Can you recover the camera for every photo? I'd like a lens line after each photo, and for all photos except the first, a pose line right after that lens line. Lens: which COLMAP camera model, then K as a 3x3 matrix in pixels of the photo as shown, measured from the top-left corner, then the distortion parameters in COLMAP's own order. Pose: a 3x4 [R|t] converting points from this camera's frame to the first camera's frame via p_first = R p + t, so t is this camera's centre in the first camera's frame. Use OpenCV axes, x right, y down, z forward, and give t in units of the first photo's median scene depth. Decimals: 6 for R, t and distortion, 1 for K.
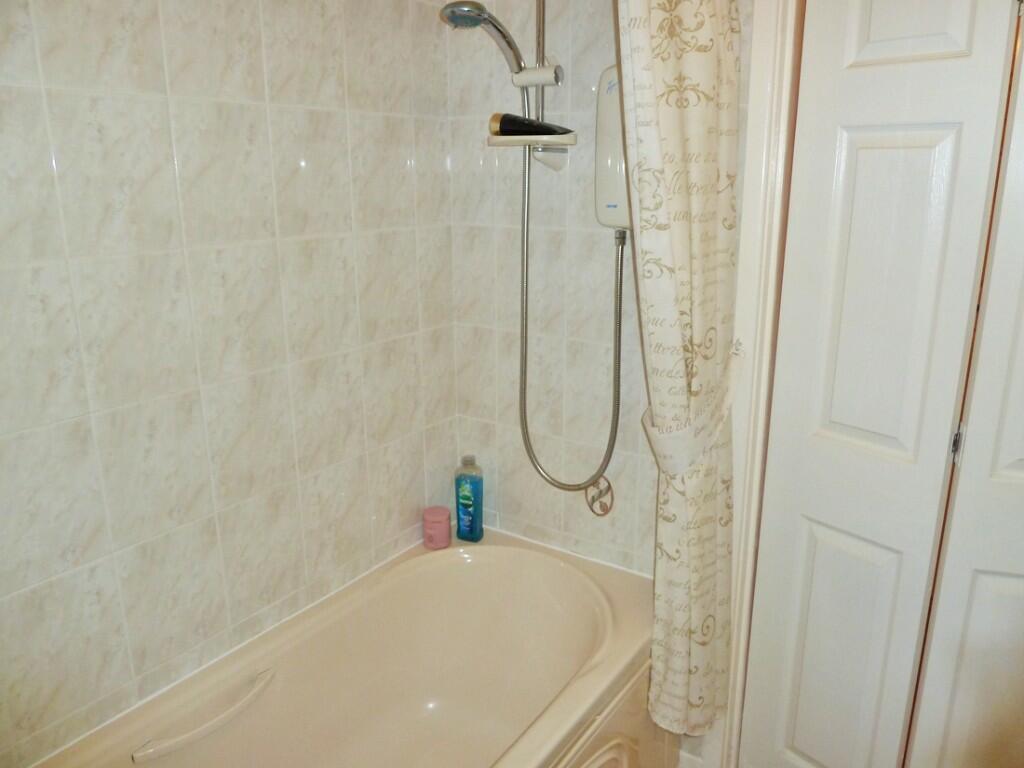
lens RADIAL K [[765.3, 0, 512.2], [0, 765.3, 383.5], [0, 0, 1]] dist [-0.005887, -0.005011]
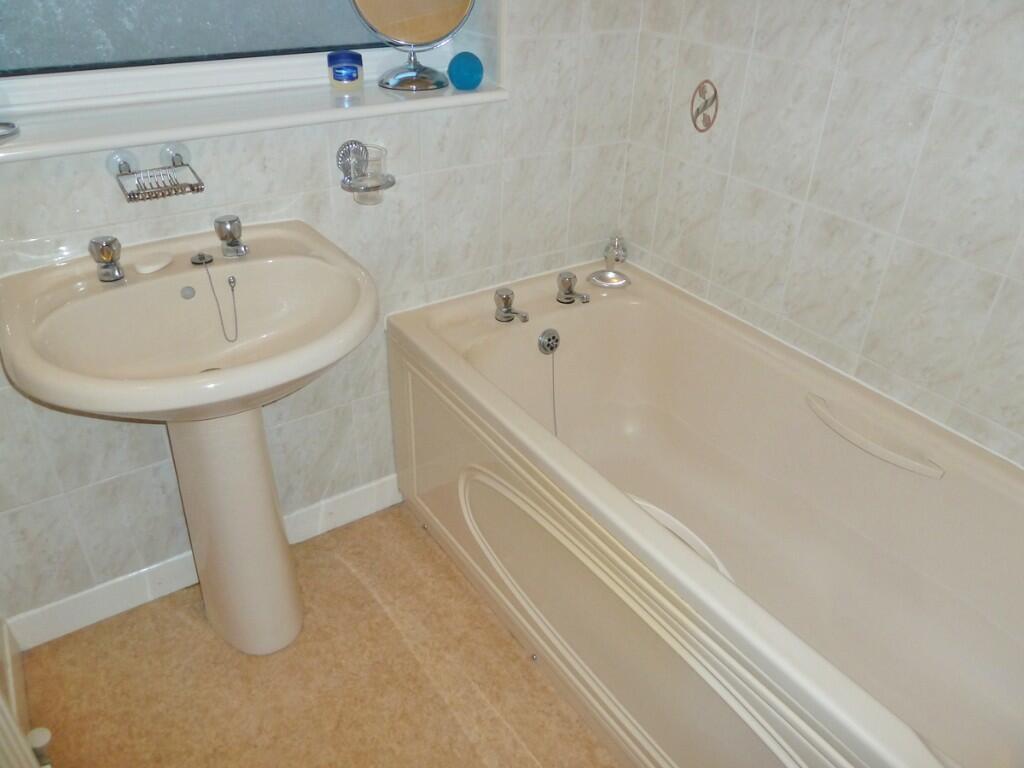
lens RADIAL K [[765.3, 0, 511.5], [0, 765.3, 385.2], [0, 0, 1]] dist [-0.005887, -0.005011]
pose [[-0.371119, 0.476888, -0.796774, 0.652855], [-0.287790, 0.756733, 0.586968, -0.096069], [0.882863, 0.447139, -0.143595, 0.786919]]
